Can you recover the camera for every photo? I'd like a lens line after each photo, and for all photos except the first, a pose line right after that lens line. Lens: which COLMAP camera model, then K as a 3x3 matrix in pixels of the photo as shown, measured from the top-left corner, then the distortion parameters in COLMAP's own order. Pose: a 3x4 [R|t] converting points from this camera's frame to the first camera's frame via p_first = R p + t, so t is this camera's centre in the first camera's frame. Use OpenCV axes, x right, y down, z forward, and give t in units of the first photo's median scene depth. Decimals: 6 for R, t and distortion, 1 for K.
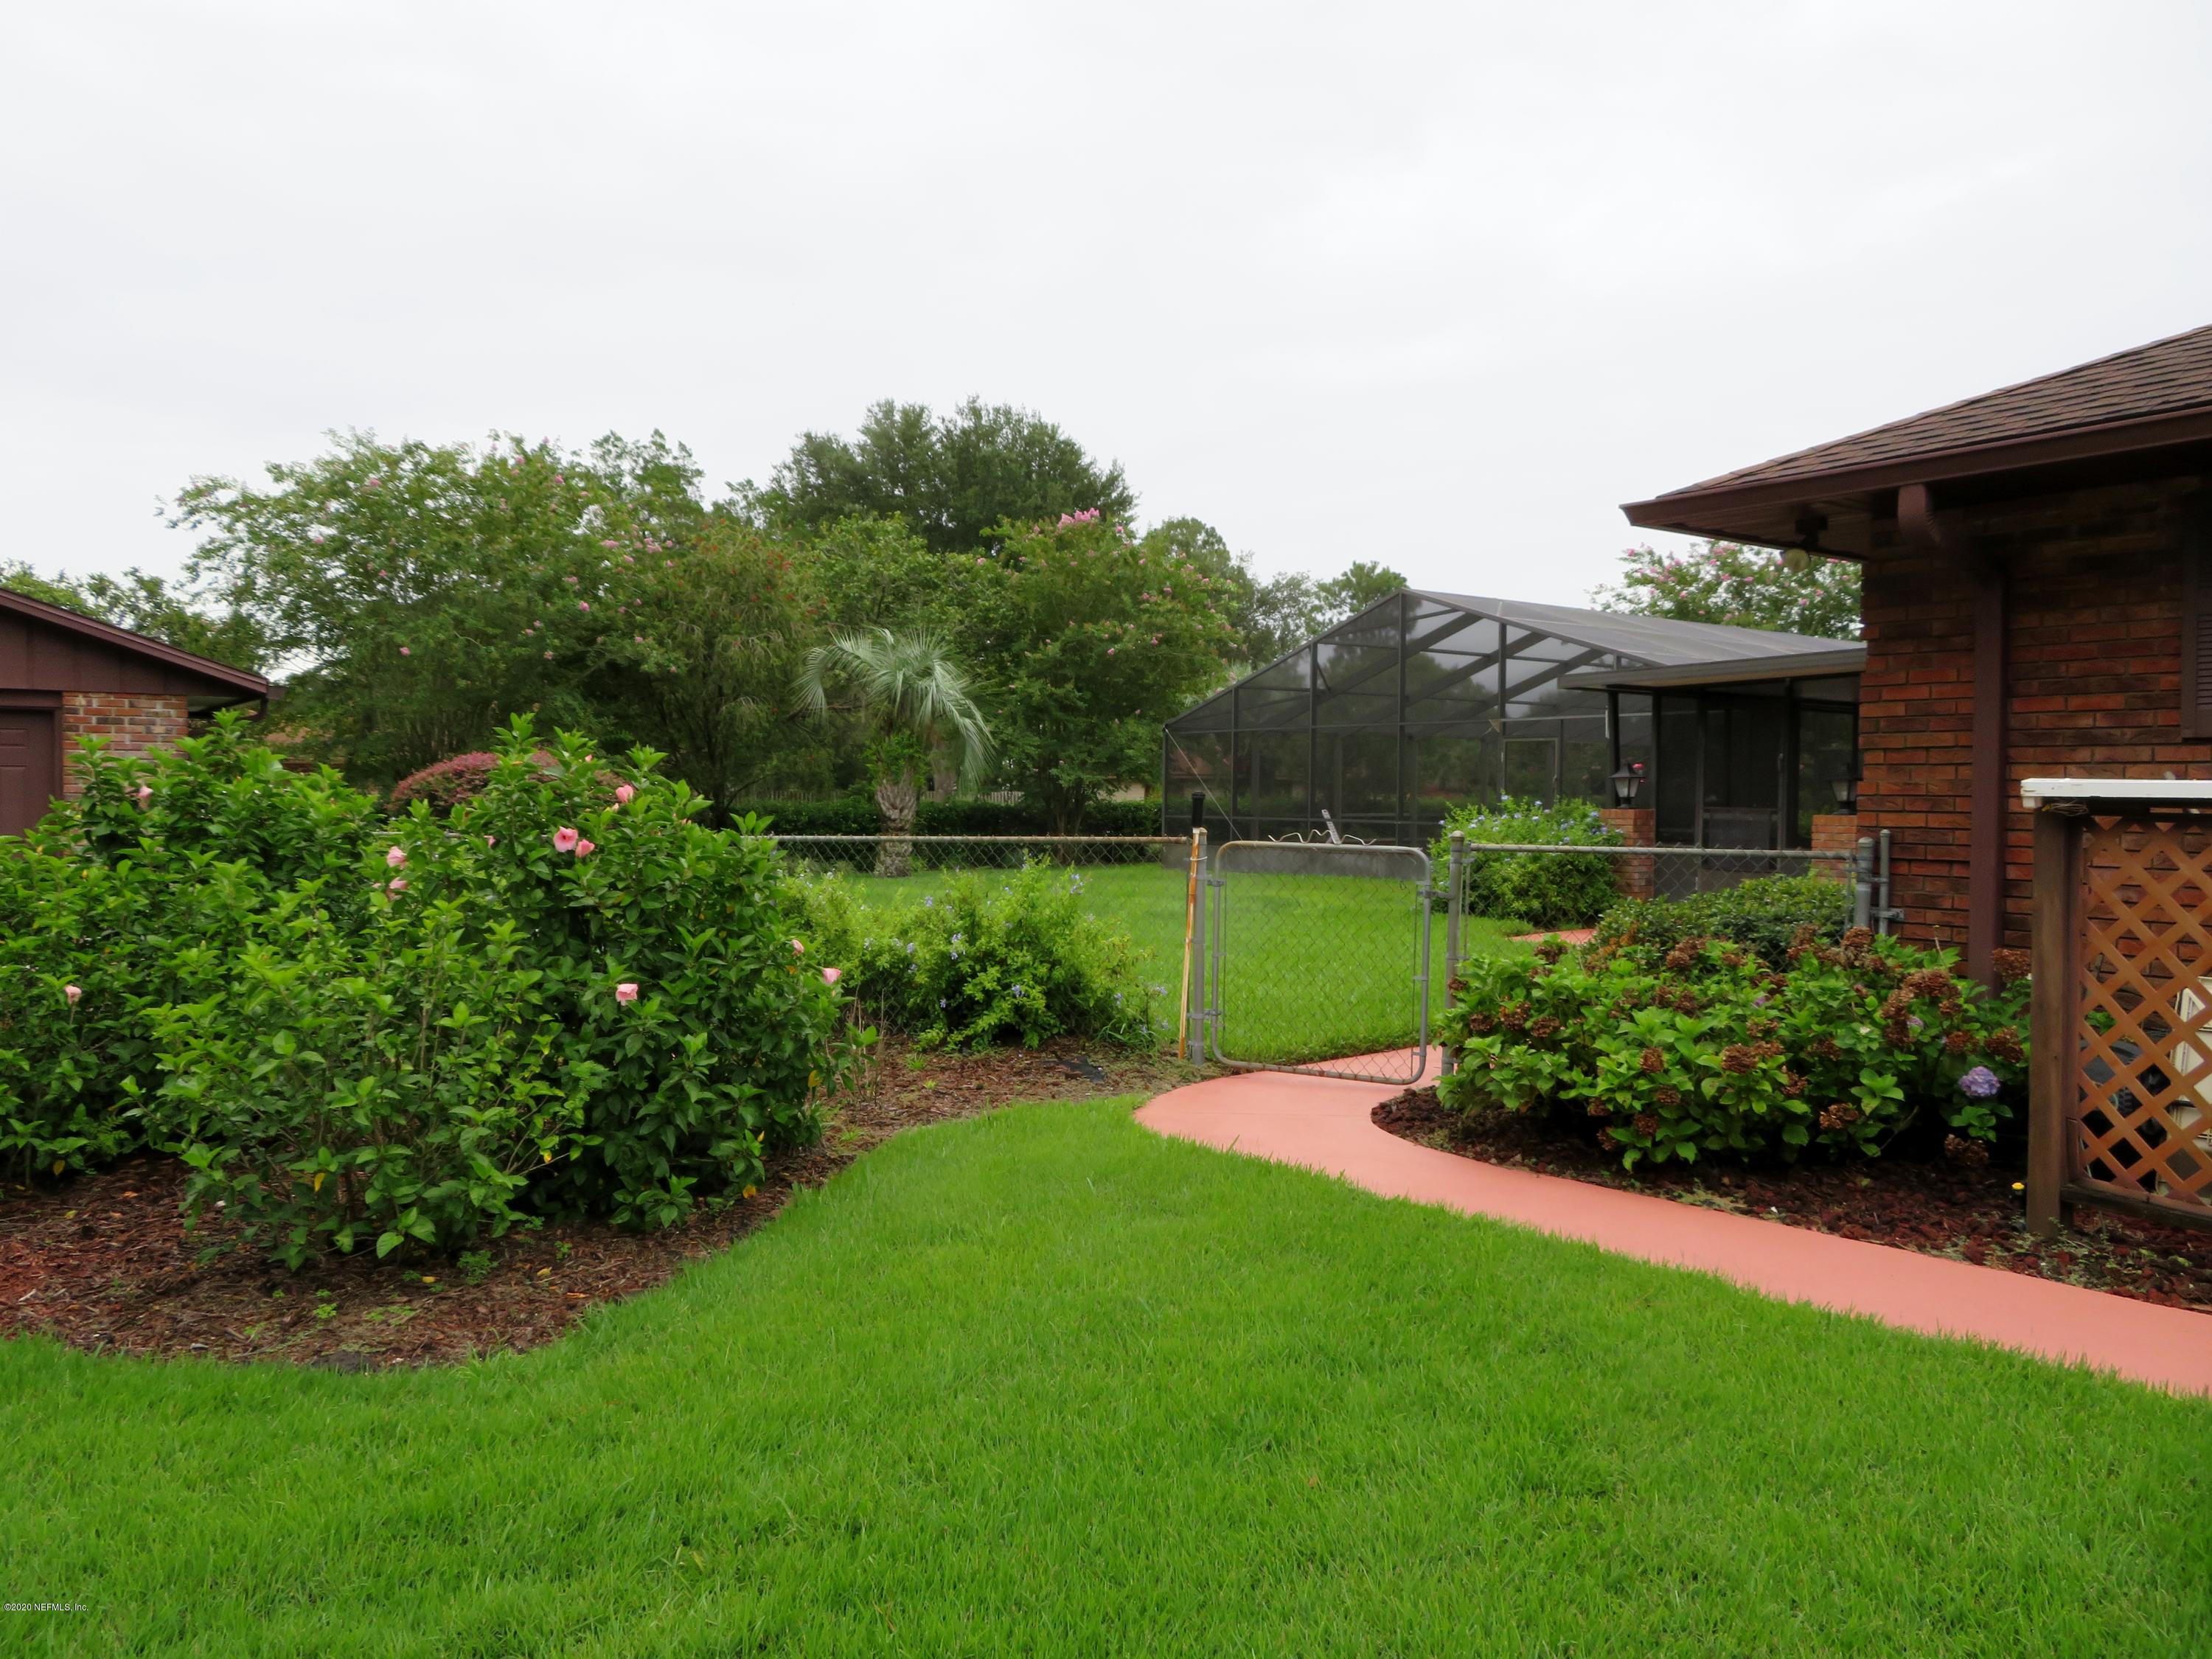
lens RADIAL K [[1557.5, 0, 1106.0], [0, 1557.5, 829.5], [0, 0, 1]] dist [-0.008534, -0.001844]
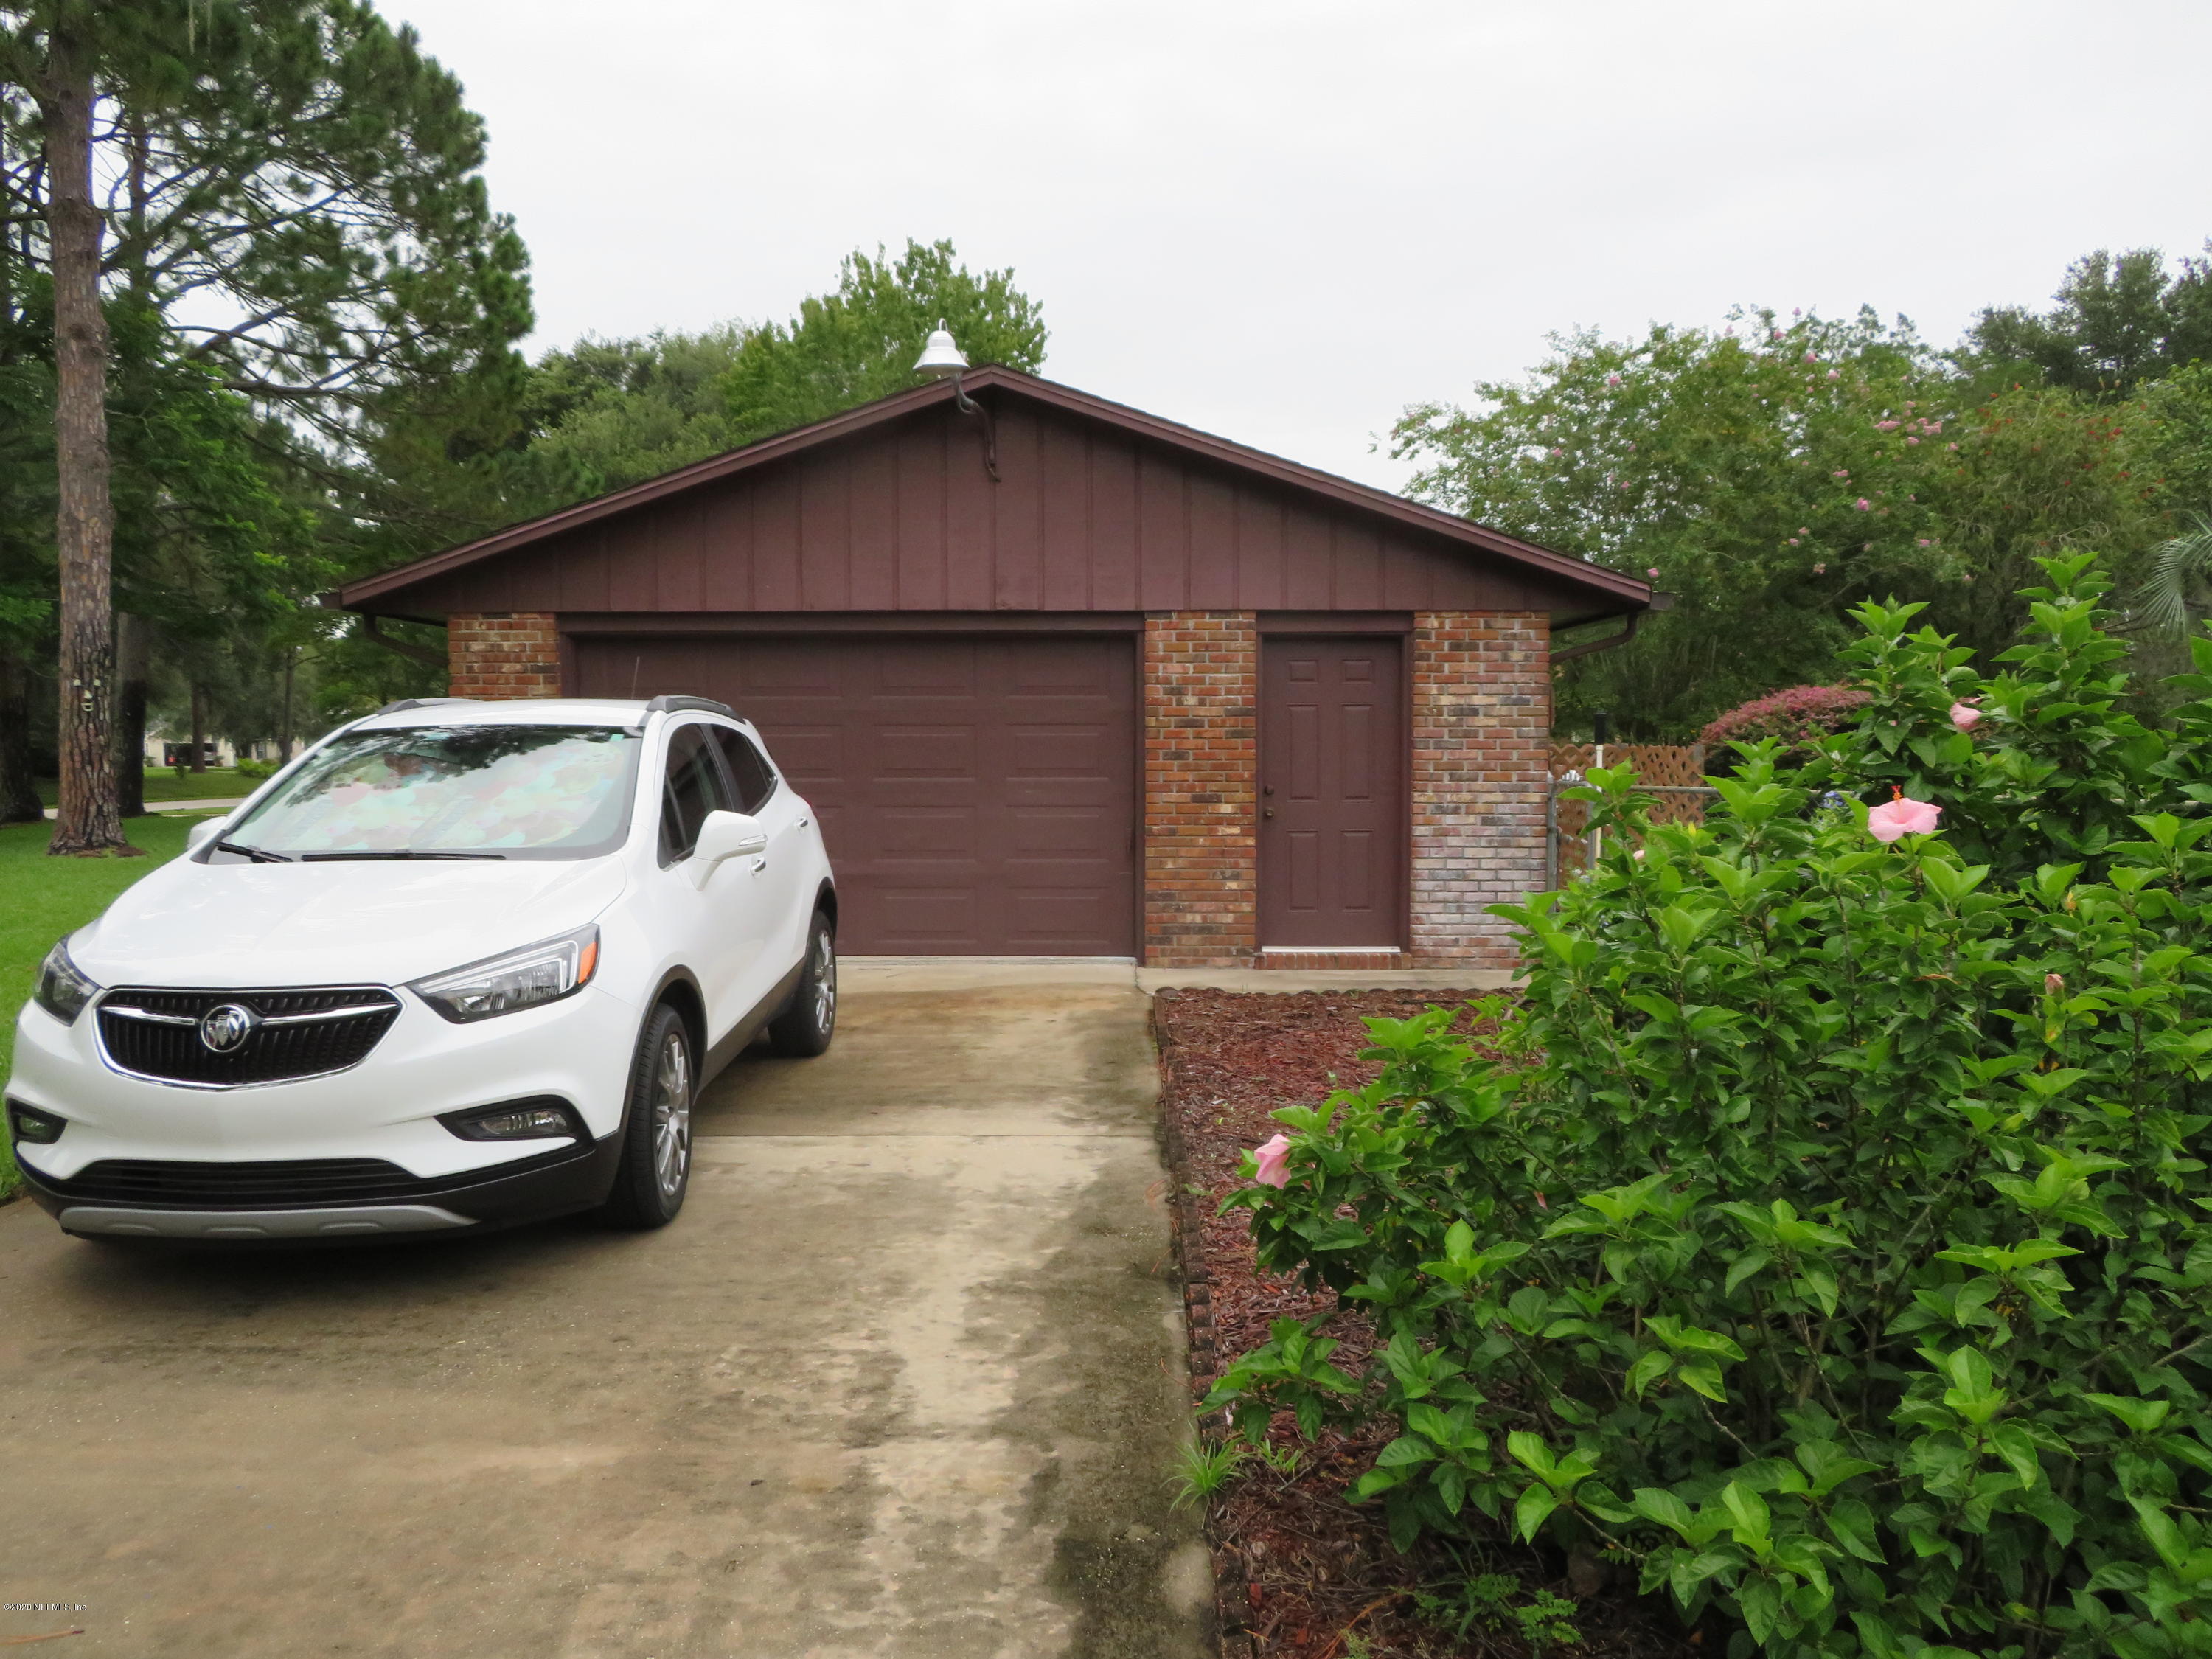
lens RADIAL K [[1557.5, 0, 1106.0], [0, 1557.5, 829.5], [0, 0, 1]] dist [-0.008534, -0.001844]
pose [[0.799349, 0.029524, -0.600141, -0.161032], [-0.011244, 0.999352, 0.034188, -0.000693], [0.600762, -0.020580, 0.799163, 0.130739]]
